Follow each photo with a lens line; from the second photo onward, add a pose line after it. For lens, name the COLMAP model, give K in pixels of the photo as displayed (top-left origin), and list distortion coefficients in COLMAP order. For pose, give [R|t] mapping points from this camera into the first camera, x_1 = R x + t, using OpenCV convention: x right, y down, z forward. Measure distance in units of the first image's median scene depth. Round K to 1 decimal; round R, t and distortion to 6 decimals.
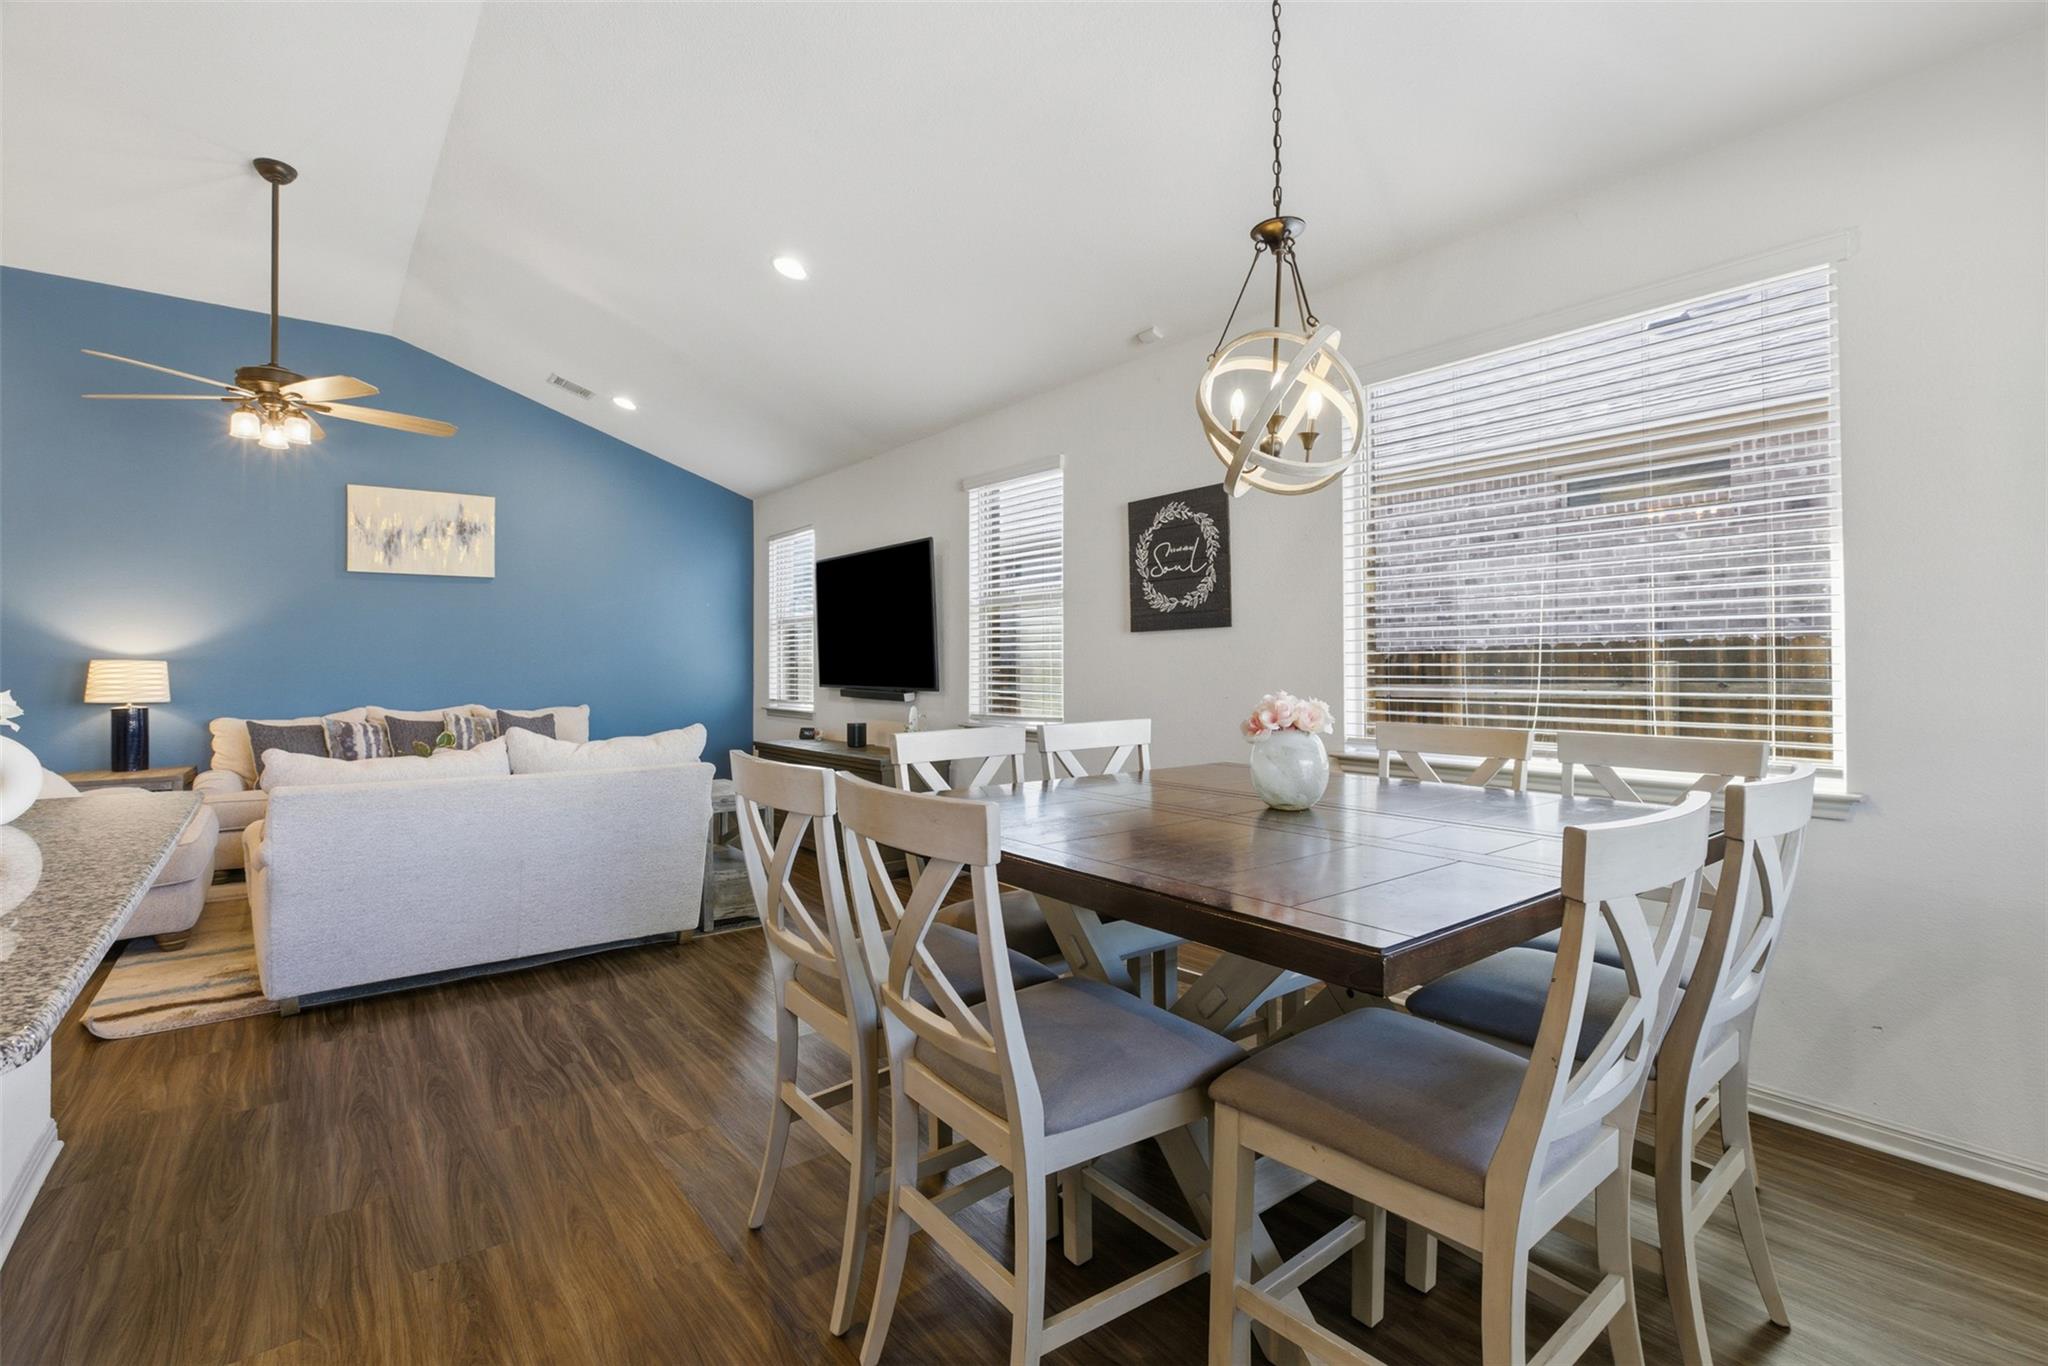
lens RADIAL K [[937.5, 0, 1027.5], [0, 937.5, 668.8], [0, 0, 1]] dist [-0.002465, -0.000861]
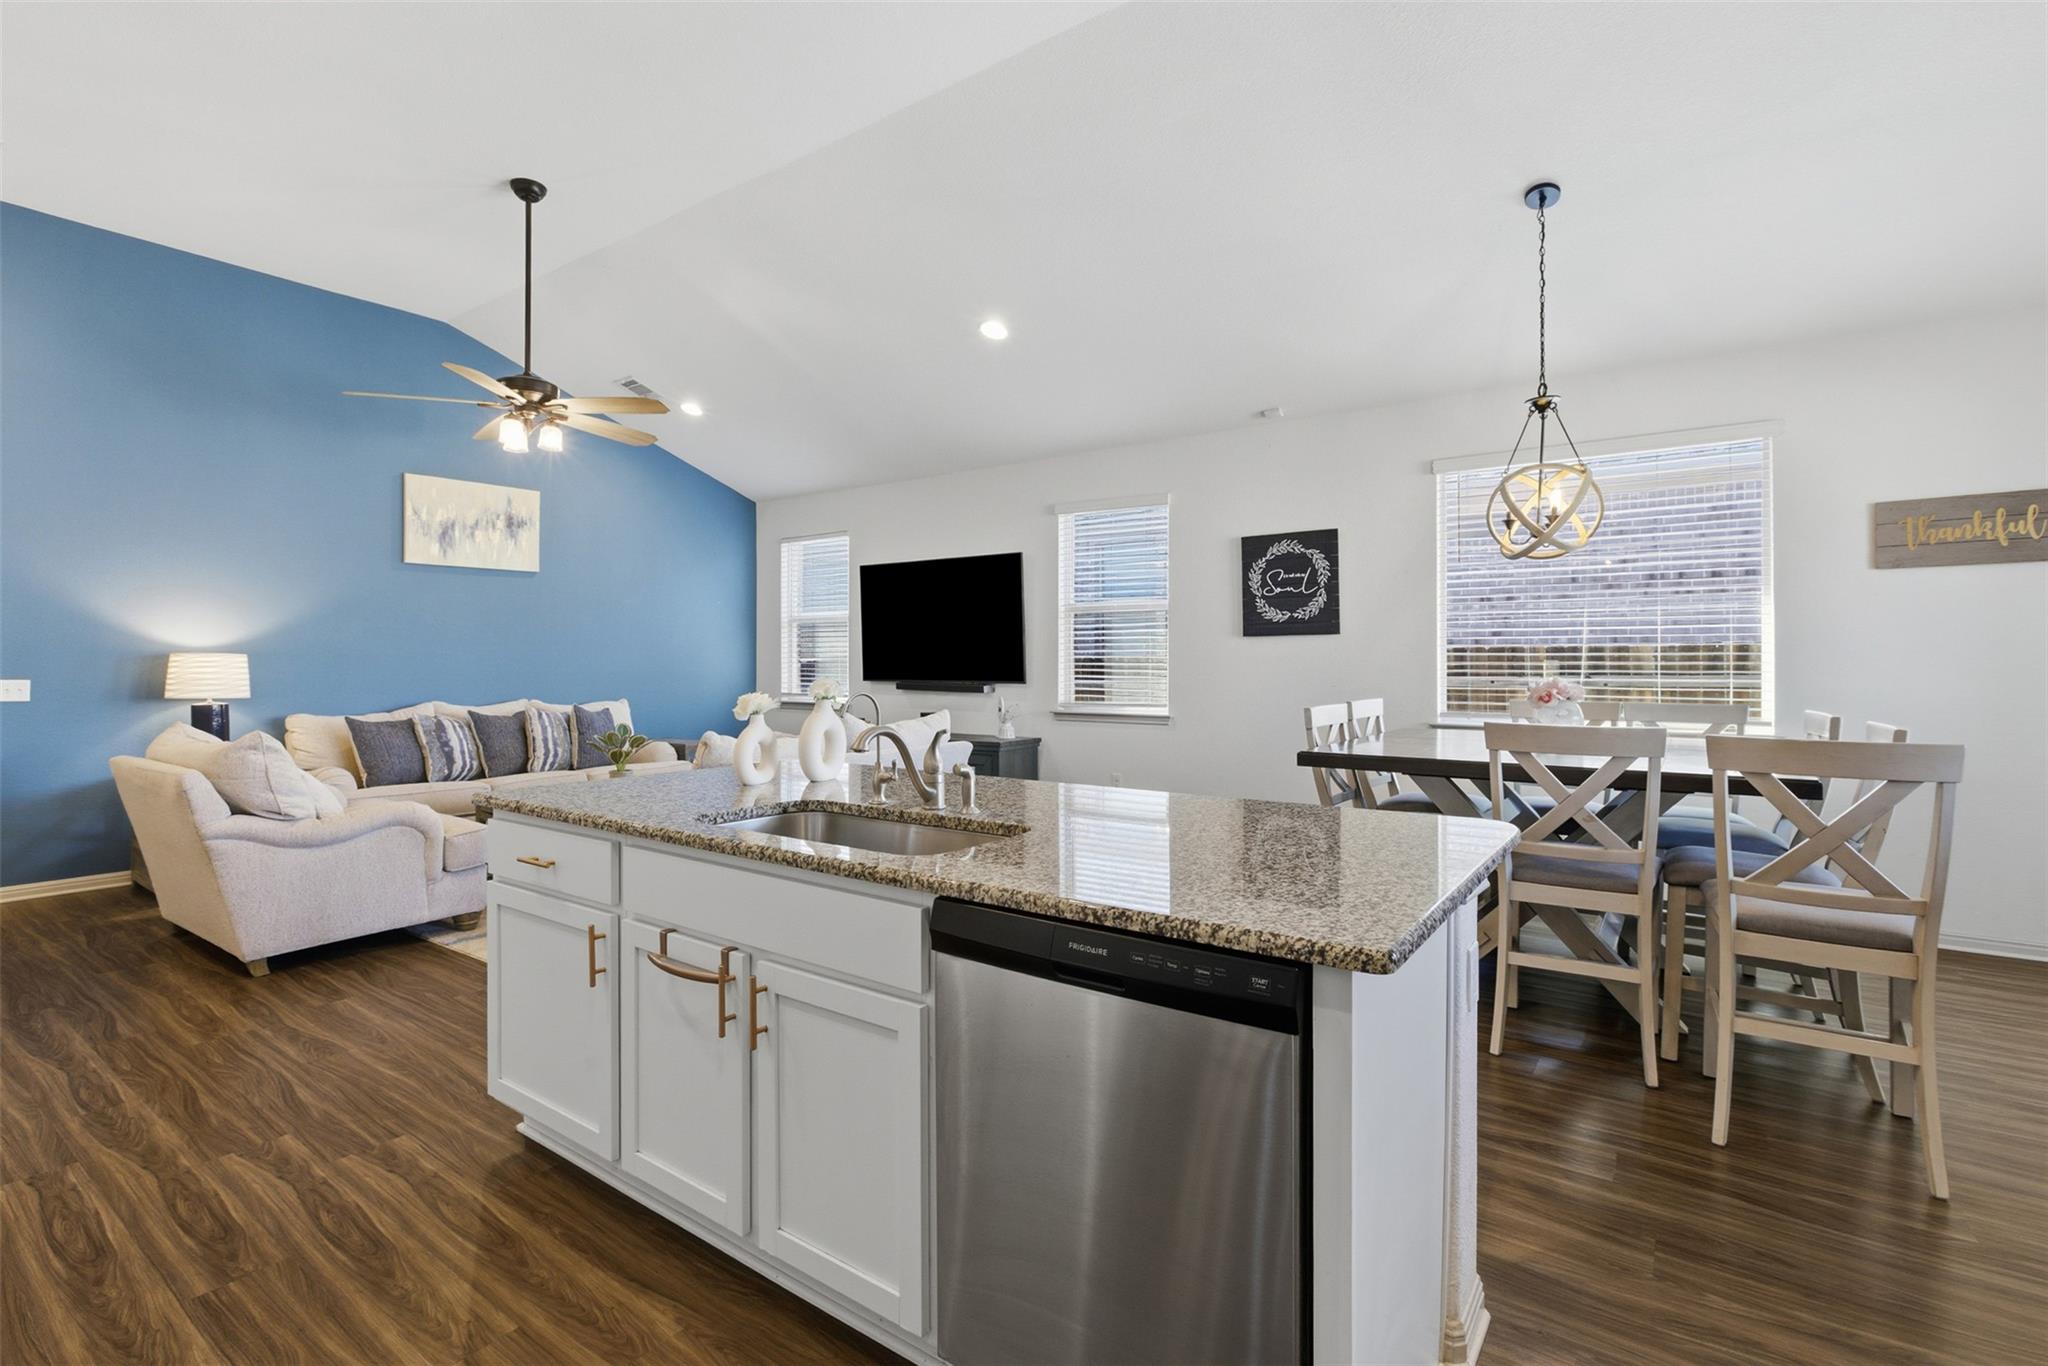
lens RADIAL K [[937.5, 0, 1040.6], [0, 937.5, 676.6], [0, 0, 1]] dist [-0.002465, -0.000861]
pose [[0.958344, -0.001904, 0.285610, -0.547686], [-0.001751, 0.999920, 0.012542, 0.000965], [-0.285611, -0.012519, 0.958264, -0.177560]]
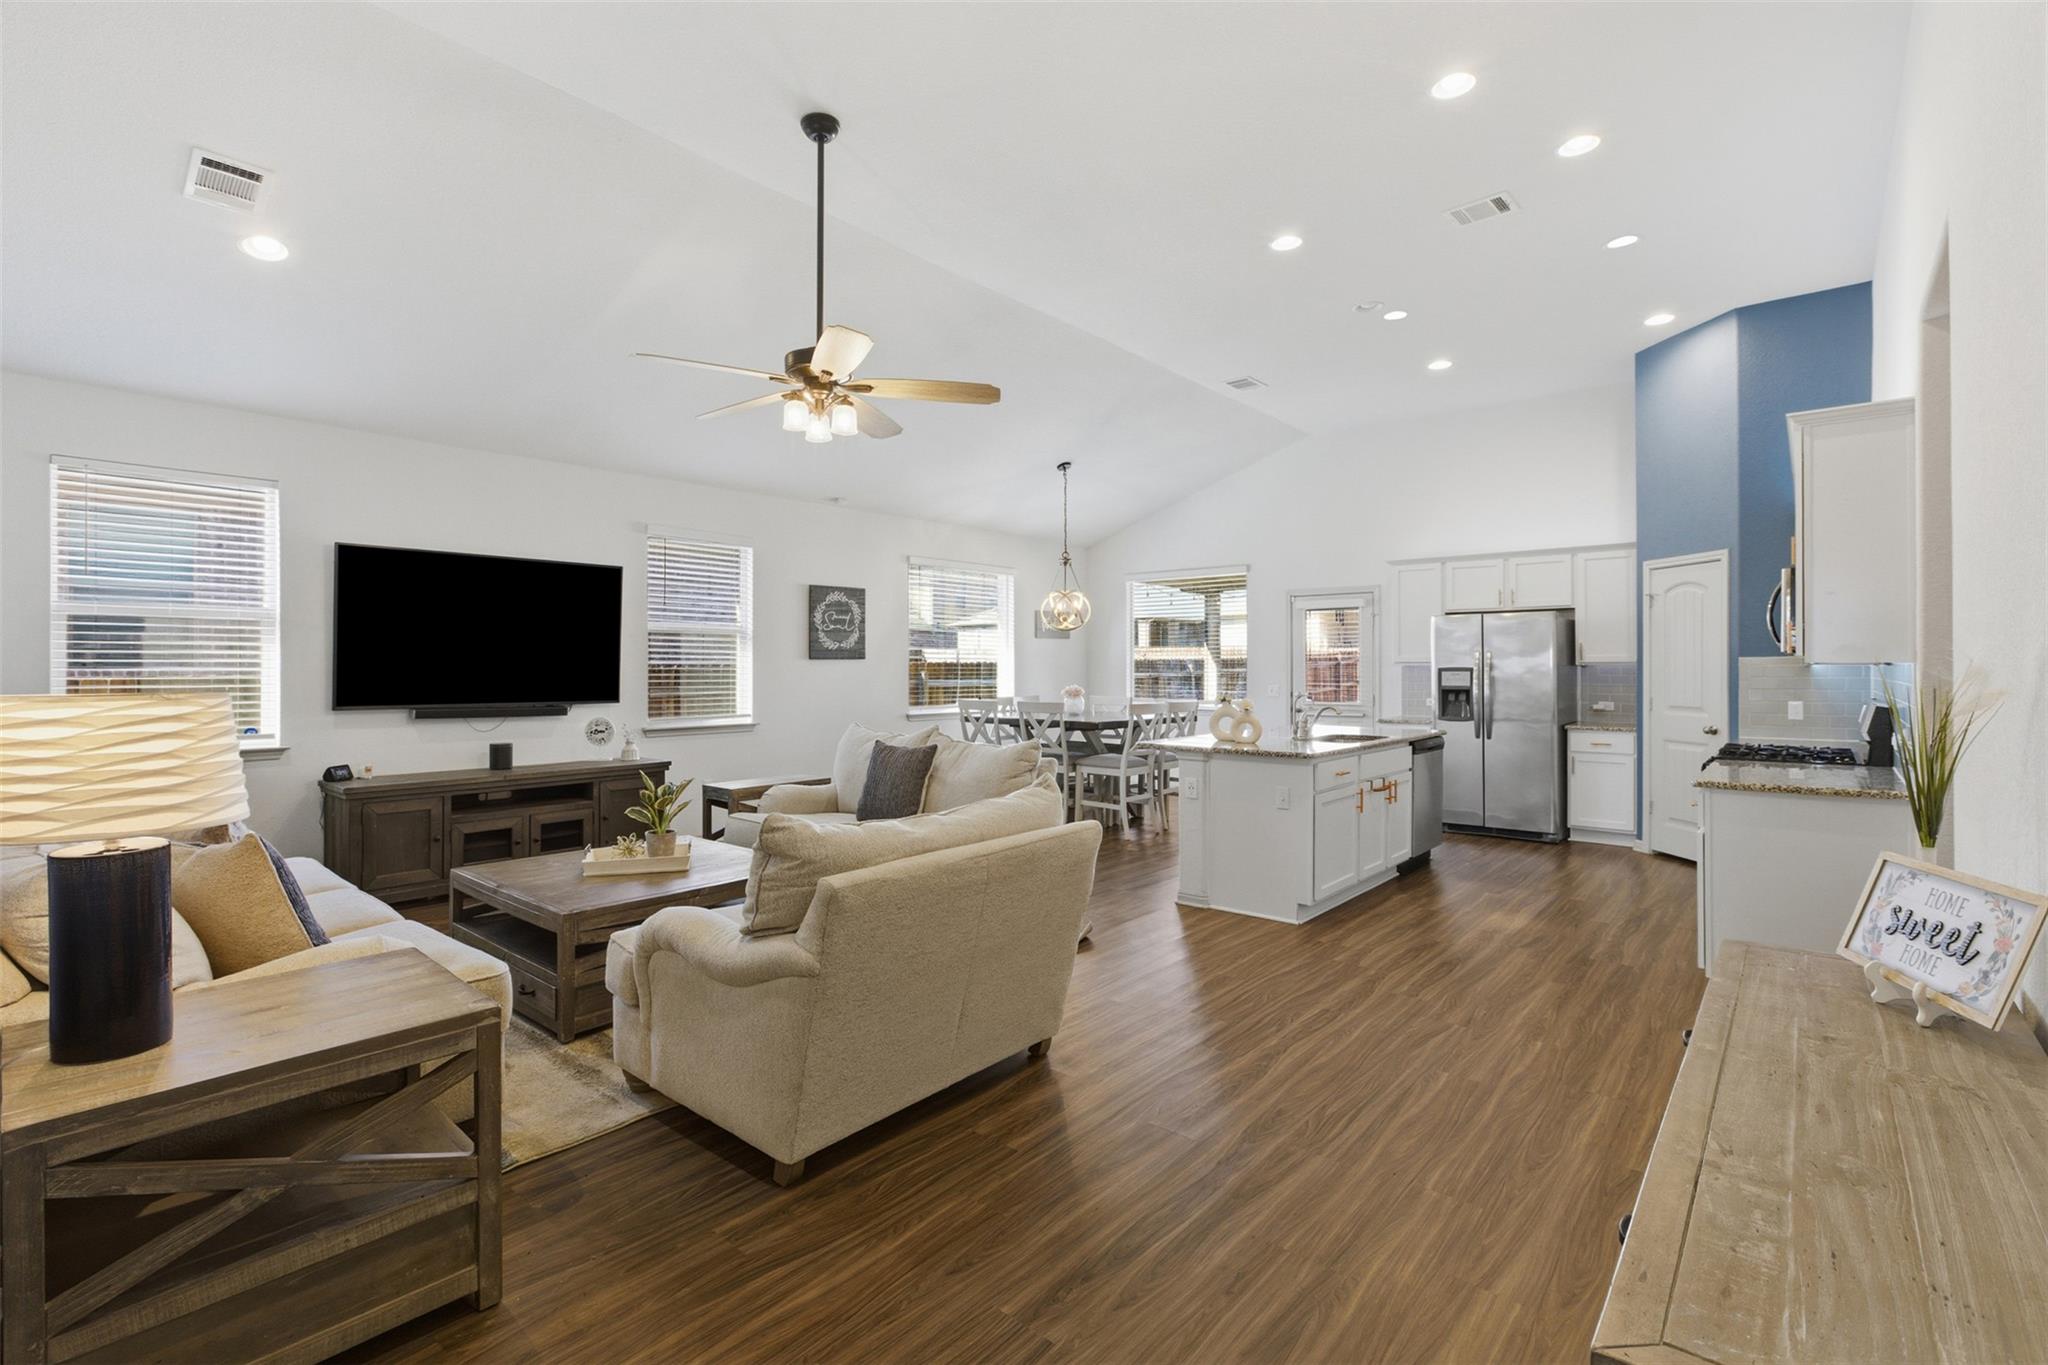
lens RADIAL K [[937.5, 0, 1014.8], [0, 937.5, 669.5], [0, 0, 1]] dist [-0.002465, -0.000861]
pose [[-0.198120, -0.002375, 0.980175, -1.709532], [-0.003171, 0.999993, 0.001782, -0.024962], [-0.980173, -0.002755, -0.198126, 0.996872]]
